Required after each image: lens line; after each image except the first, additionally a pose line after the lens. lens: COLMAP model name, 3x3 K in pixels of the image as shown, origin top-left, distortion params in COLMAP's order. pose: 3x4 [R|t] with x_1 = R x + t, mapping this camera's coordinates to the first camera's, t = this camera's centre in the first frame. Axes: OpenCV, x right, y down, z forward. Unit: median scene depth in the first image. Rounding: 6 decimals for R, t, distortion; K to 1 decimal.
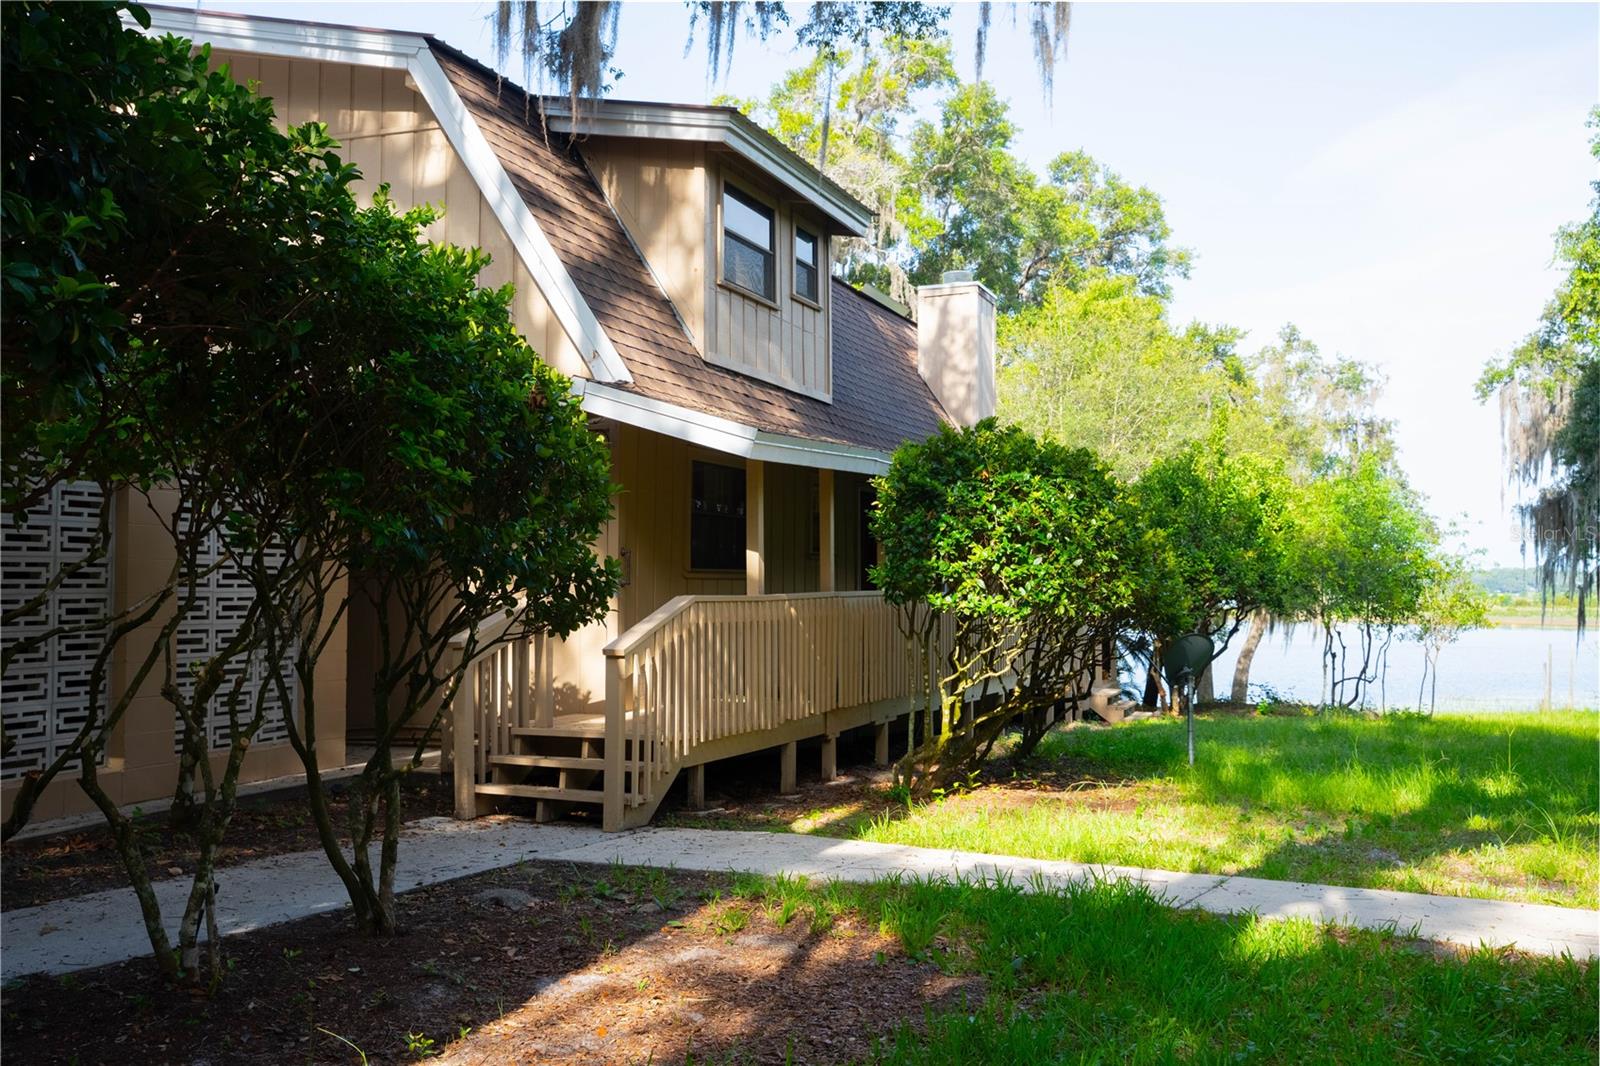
lens RADIAL K [[1652.0, 0, 800.6], [0, 1652.0, 537.6], [0, 0, 1]] dist [-0.000882, -0.000869]
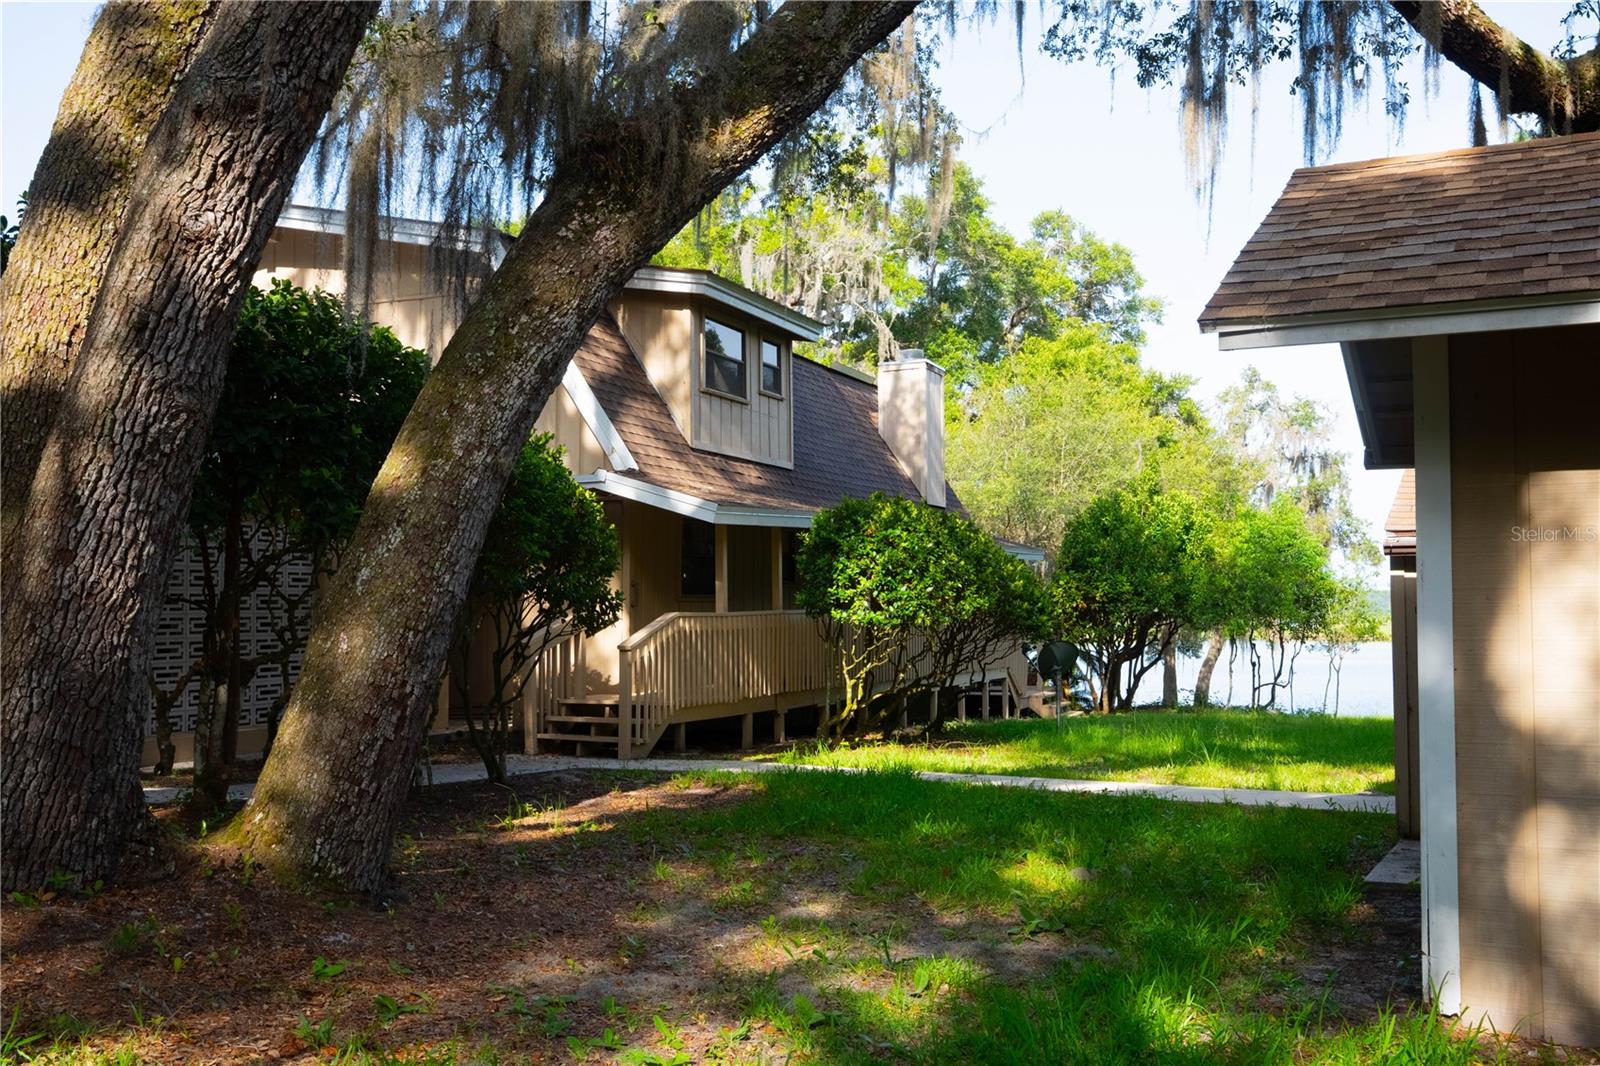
lens RADIAL K [[1652.0, 0, 800.6], [0, 1652.0, 537.6], [0, 0, 1]] dist [-0.000882, -0.000869]
pose [[0.999837, -0.007607, -0.016386, 0.053867], [0.007377, 0.999874, -0.014040, -0.008762], [0.016491, 0.013917, 0.999767, -0.379852]]
